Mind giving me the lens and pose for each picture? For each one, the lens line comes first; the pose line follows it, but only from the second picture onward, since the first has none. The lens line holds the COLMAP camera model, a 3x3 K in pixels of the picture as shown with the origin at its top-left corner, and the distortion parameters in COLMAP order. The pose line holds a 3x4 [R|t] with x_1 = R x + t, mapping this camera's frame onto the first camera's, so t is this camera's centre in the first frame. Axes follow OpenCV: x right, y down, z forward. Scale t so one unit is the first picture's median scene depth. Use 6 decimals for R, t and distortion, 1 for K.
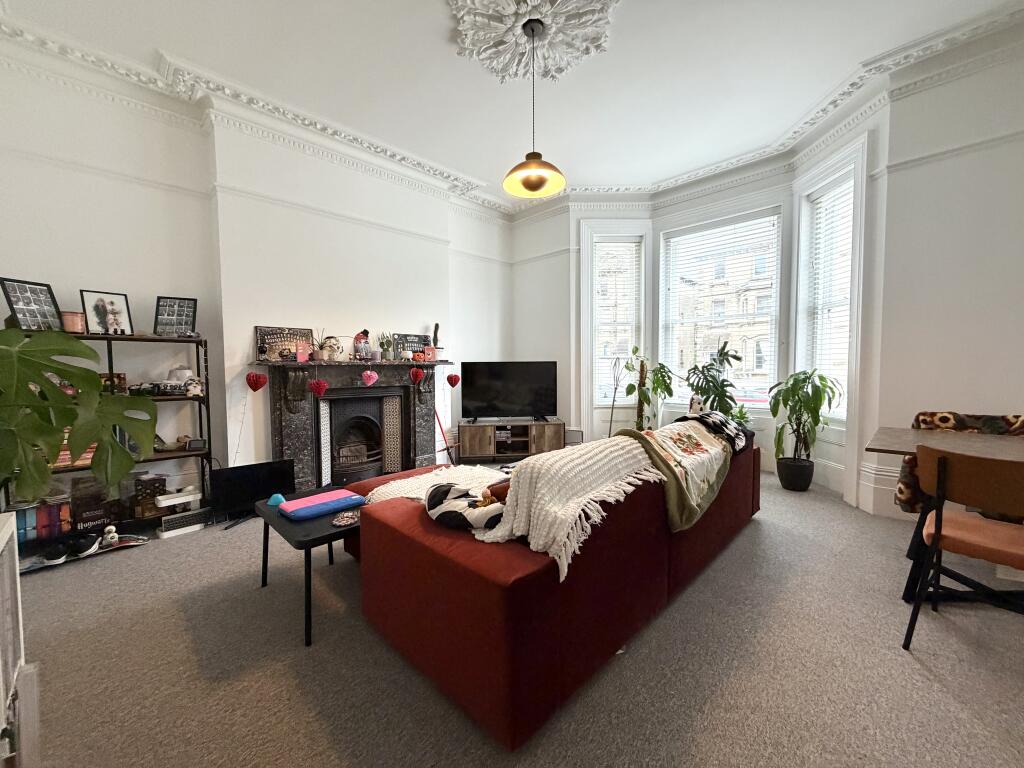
lens RADIAL K [[405.9, 0, 507.5], [0, 405.9, 383.6], [0, 0, 1]] dist [0.002749, 0.000090]
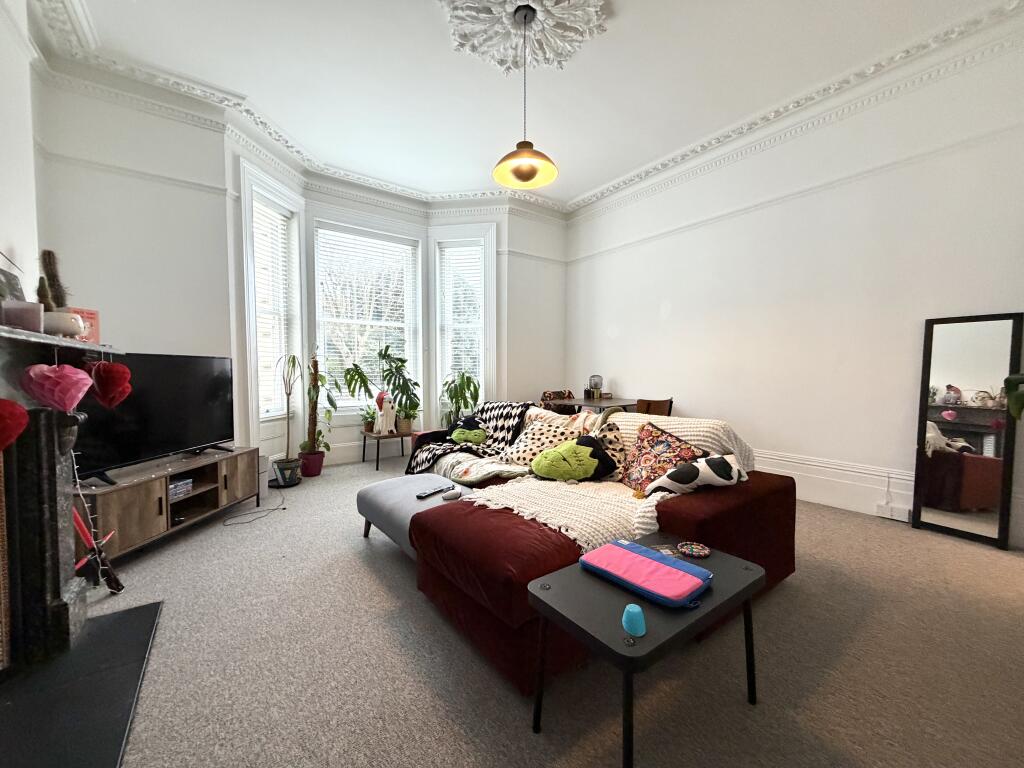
lens RADIAL K [[405.9, 0, 508.9], [0, 405.9, 387.3], [0, 0, 1]] dist [0.002749, 0.000090]
pose [[0.156439, -0.035339, 0.987055, -0.480085], [0.038643, 0.998814, 0.029635, -0.008937], [-0.986931, 0.033507, 0.157619, 0.471990]]
